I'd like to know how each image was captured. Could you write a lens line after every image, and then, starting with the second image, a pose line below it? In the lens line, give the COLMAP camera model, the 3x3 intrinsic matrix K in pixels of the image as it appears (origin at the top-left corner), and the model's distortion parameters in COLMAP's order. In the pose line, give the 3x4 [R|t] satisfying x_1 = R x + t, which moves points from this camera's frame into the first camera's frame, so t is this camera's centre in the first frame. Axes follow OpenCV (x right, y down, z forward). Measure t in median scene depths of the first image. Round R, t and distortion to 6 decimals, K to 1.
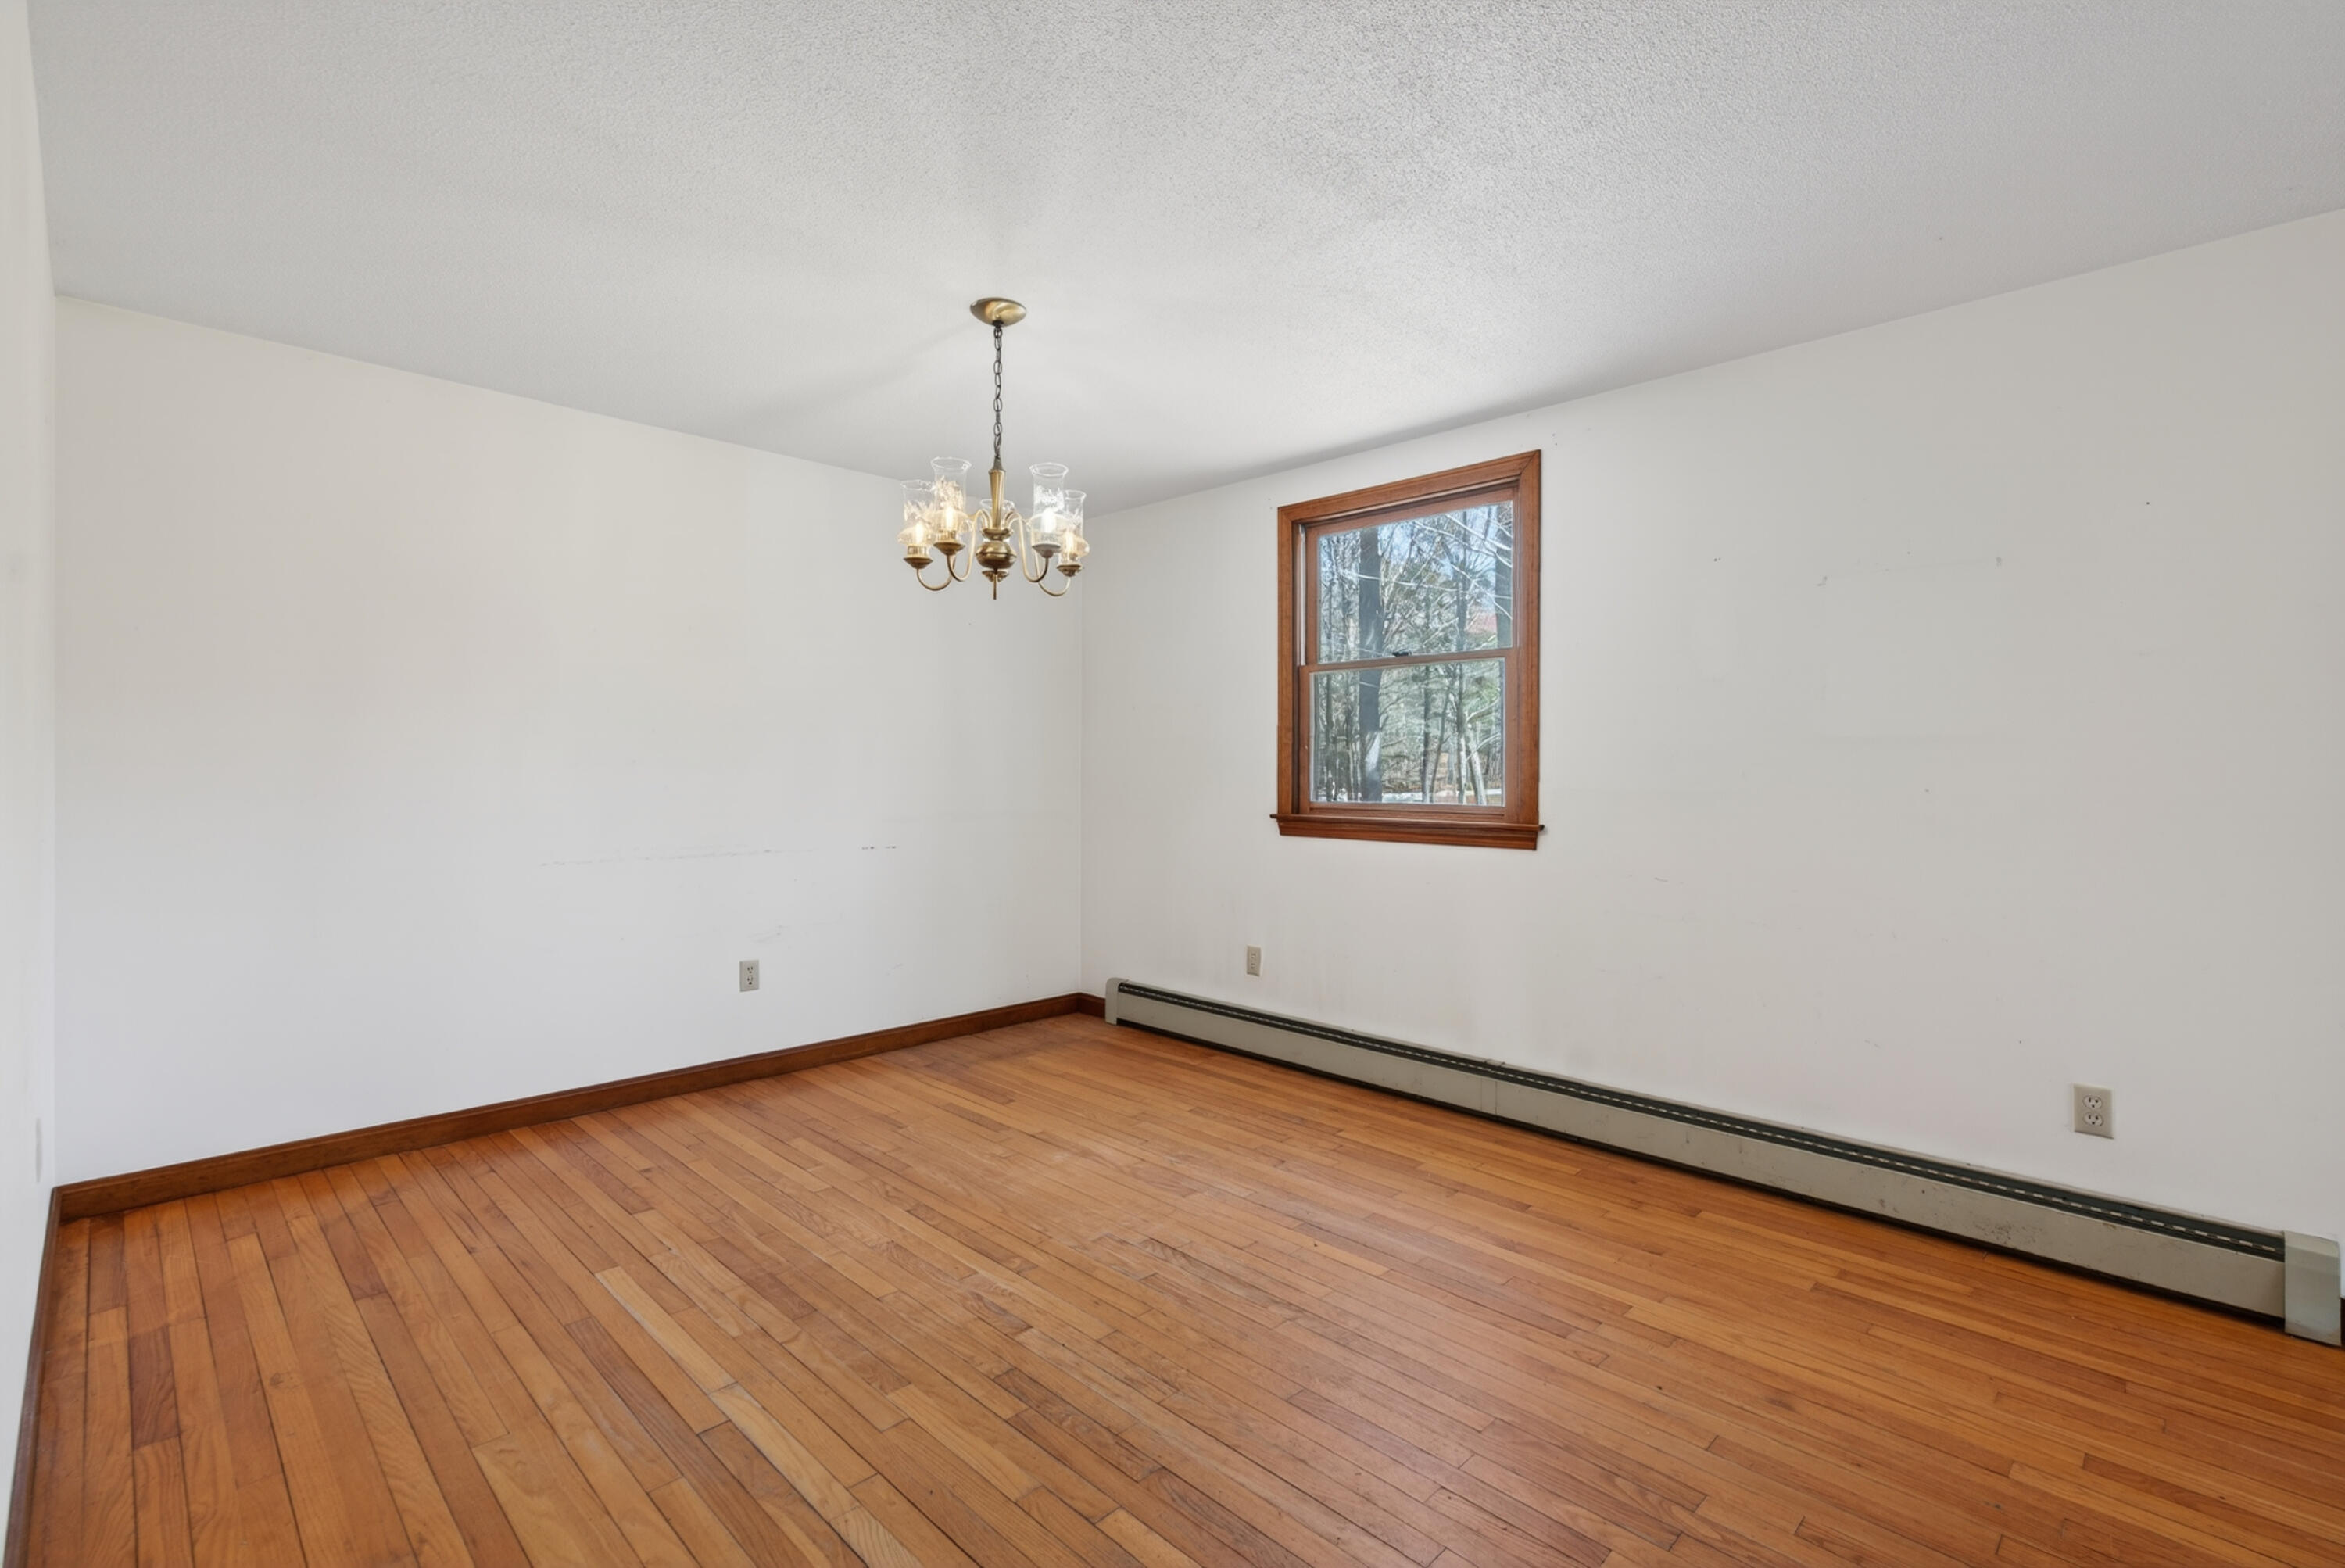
lens RADIAL K [[1059.9, 0, 1164.6], [0, 1059.9, 779.2], [0, 0, 1]] dist [-0.001083, -0.000146]
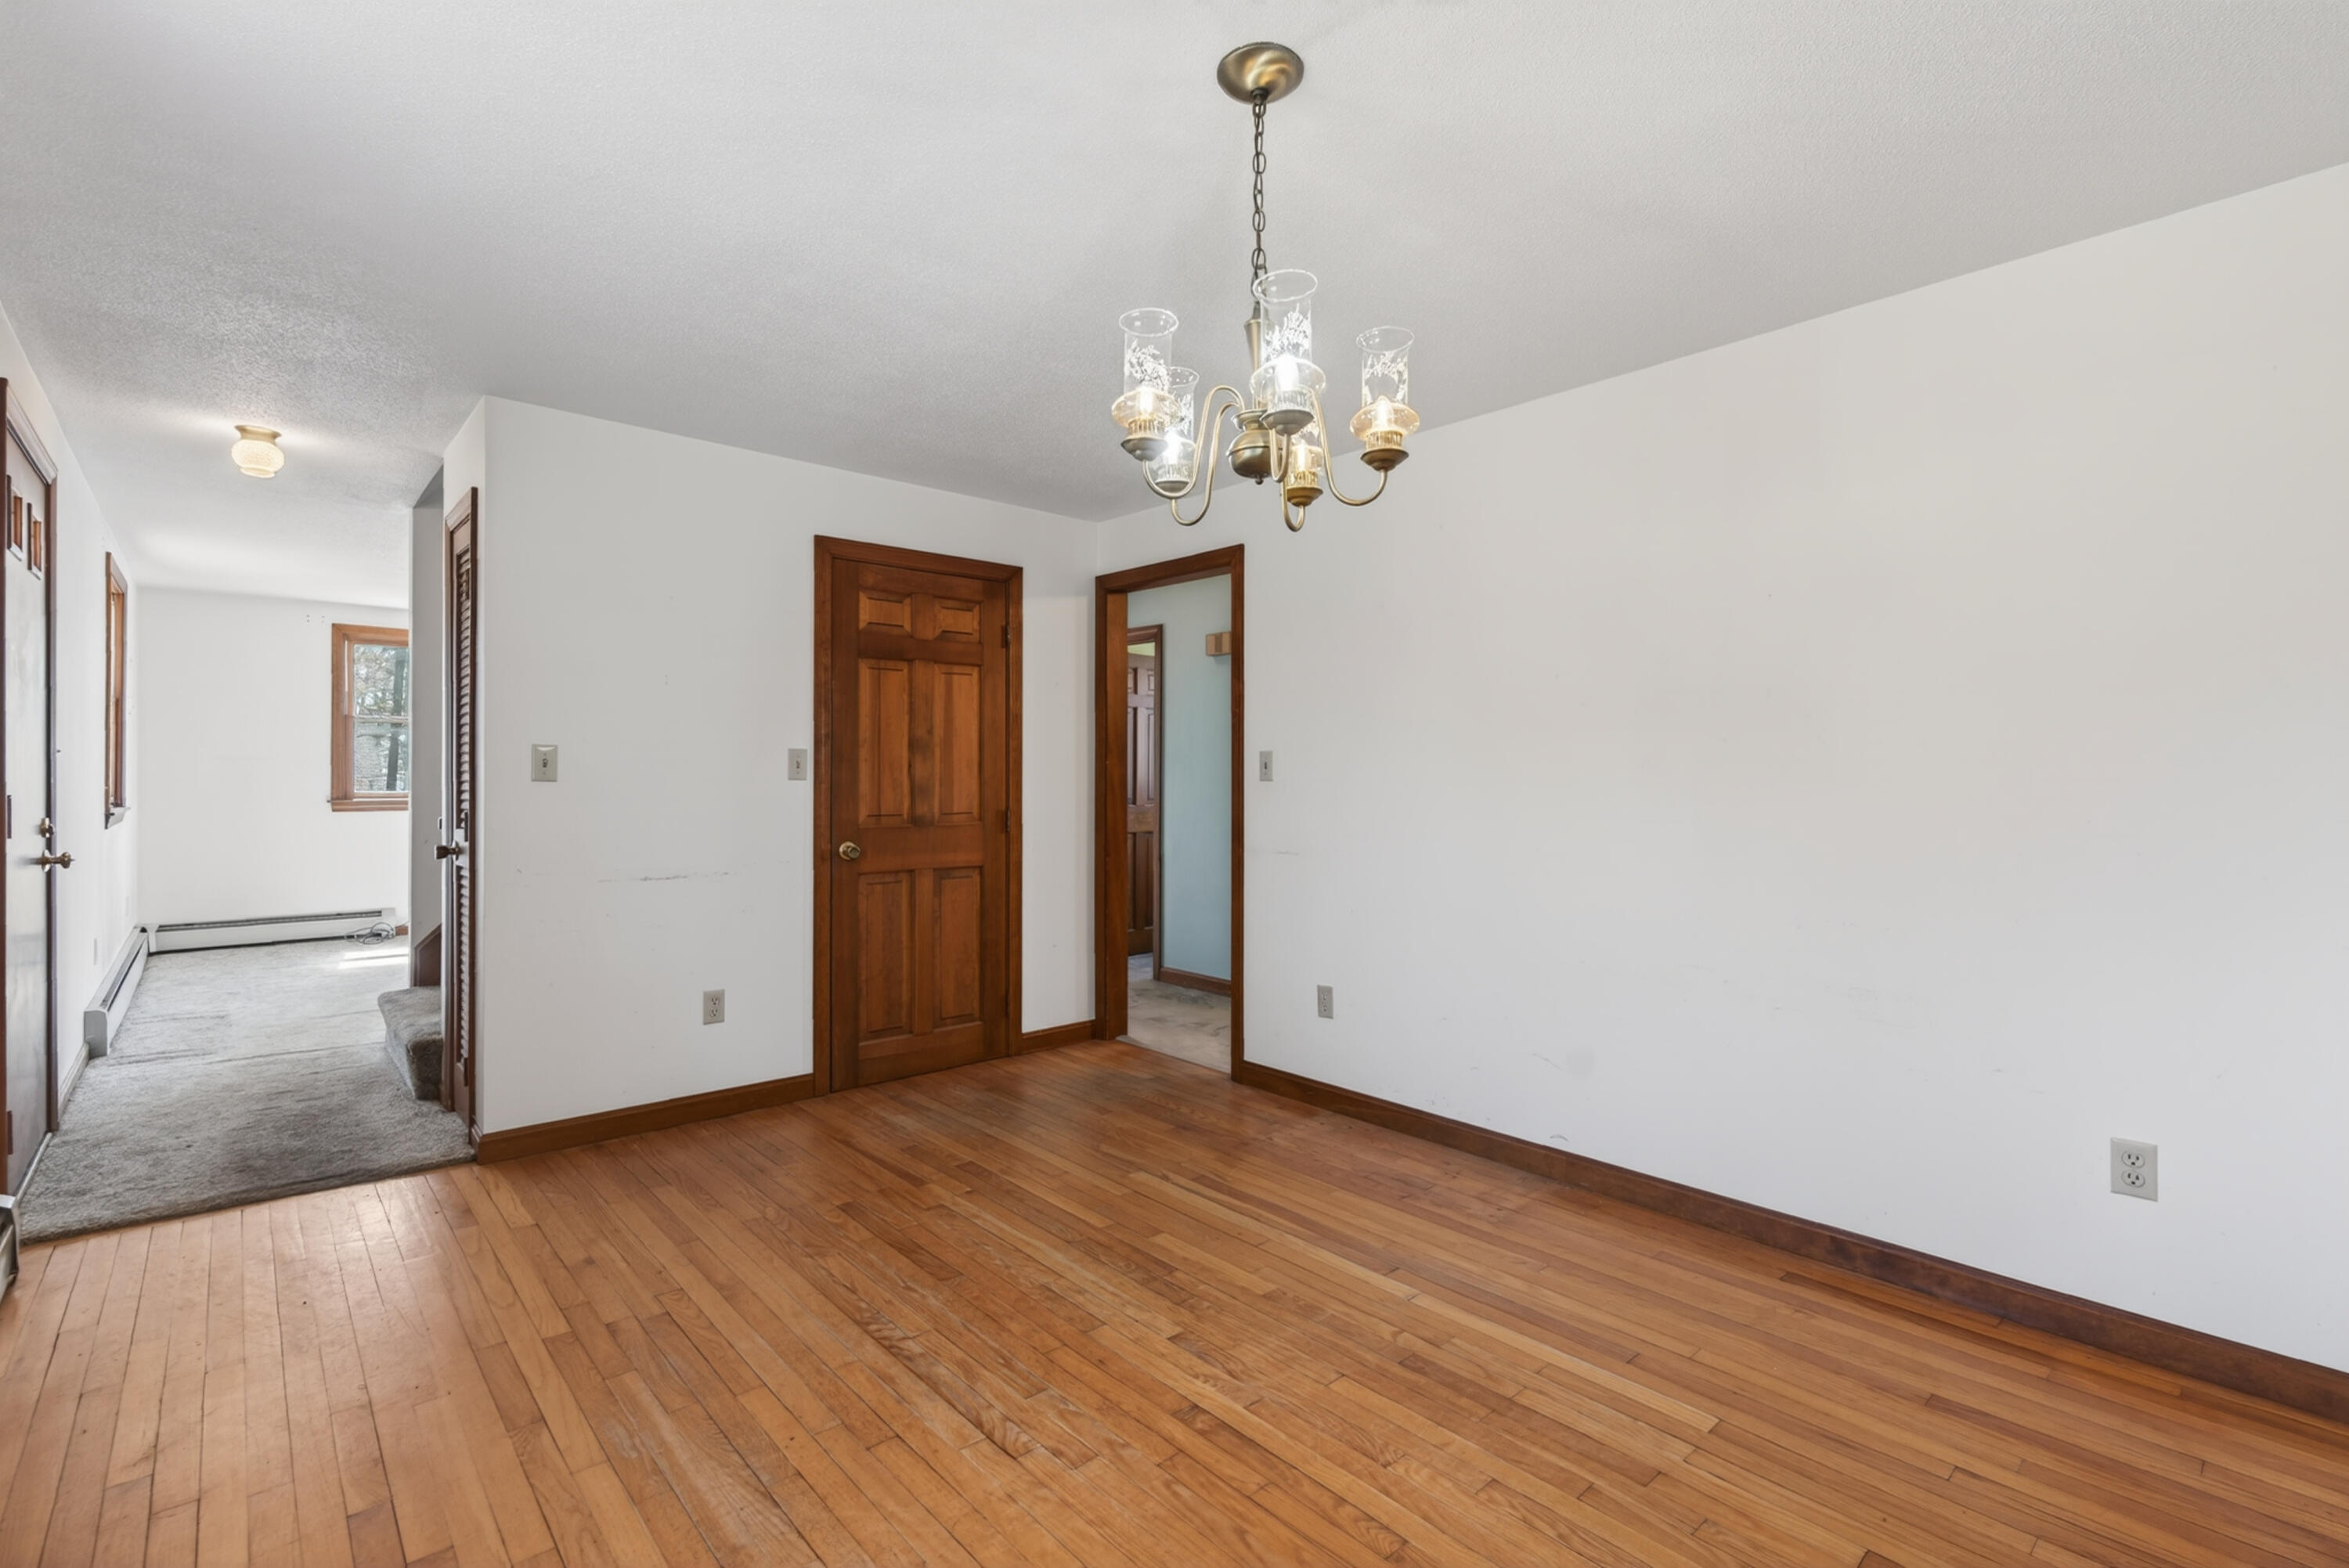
lens RADIAL K [[1061.6, 0, 1166.6], [0, 1061.6, 779.2], [0, 0, 1]] dist [-0.001083, -0.000146]
pose [[-0.998547, -0.012492, 0.052416, -0.163262], [-0.012183, 0.999906, 0.006213, -0.021196], [-0.052488, 0.005566, -0.998606, 1.930115]]
